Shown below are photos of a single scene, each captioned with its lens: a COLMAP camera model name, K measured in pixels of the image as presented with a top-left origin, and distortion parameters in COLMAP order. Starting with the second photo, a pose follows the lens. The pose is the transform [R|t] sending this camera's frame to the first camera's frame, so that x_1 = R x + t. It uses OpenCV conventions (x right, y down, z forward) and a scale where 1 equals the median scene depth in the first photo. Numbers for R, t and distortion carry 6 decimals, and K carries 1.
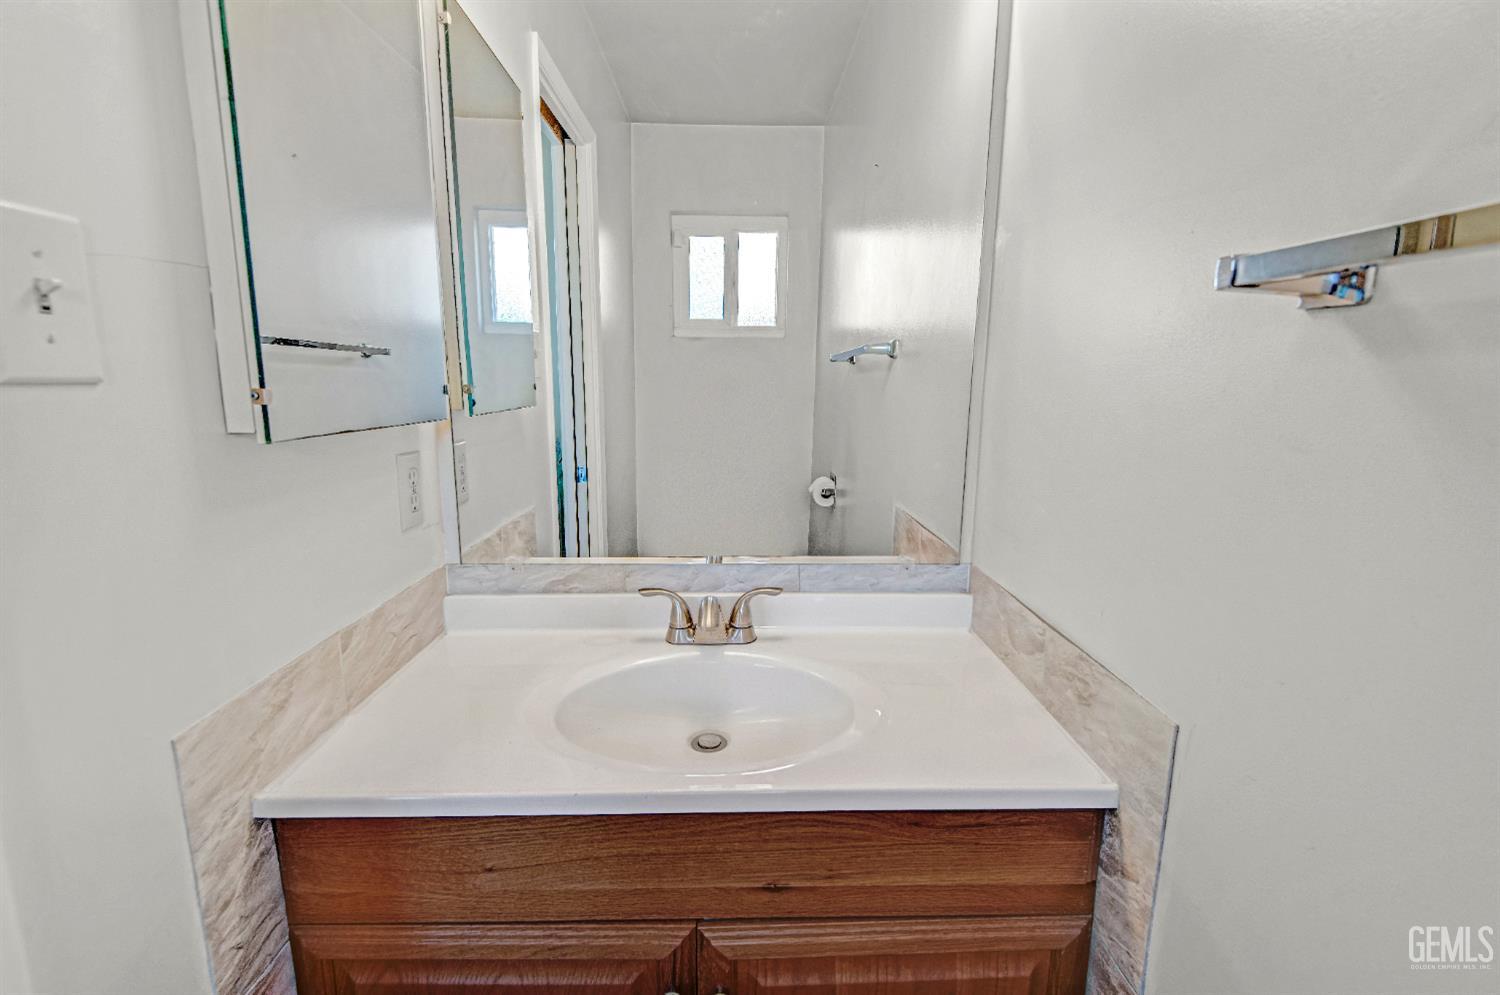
lens RADIAL K [[672.6, 0, 752.9], [0, 672.6, 498.3], [0, 0, 1]] dist [0.002639, -0.001603]
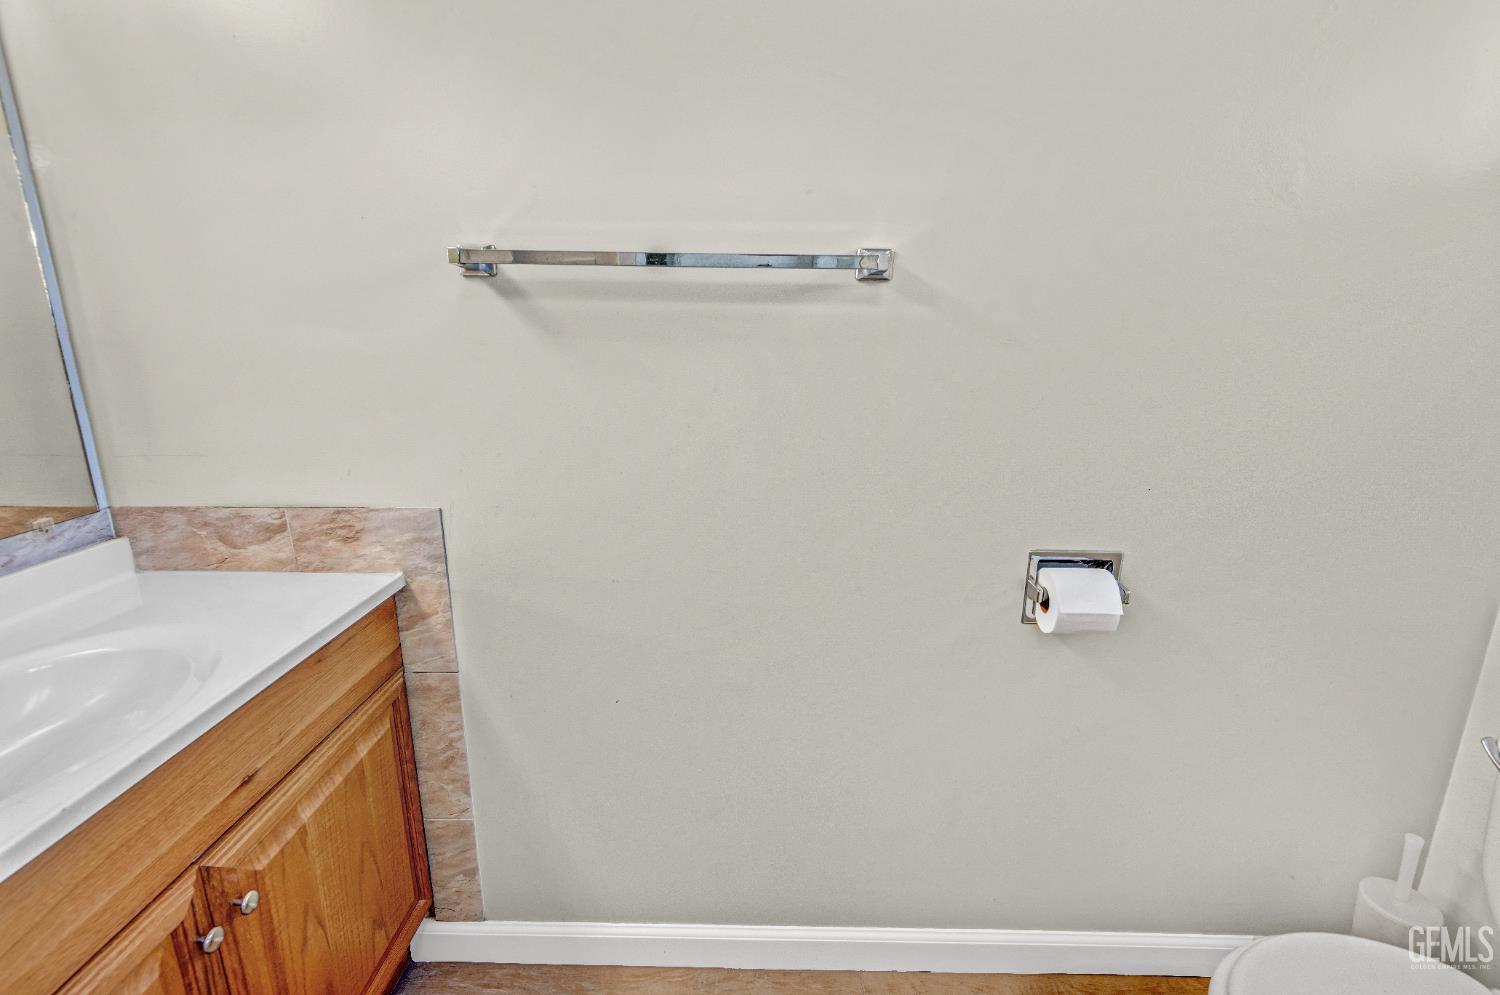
lens RADIAL K [[672.6, 0, 754.1], [0, 672.6, 495.2], [0, 0, 1]] dist [0.002639, -0.001603]
pose [[0.059008, -0.267014, 0.961884, -0.859247], [0.174641, 0.951465, 0.253408, -0.002486], [-0.982862, 0.153032, 0.102775, -0.007098]]
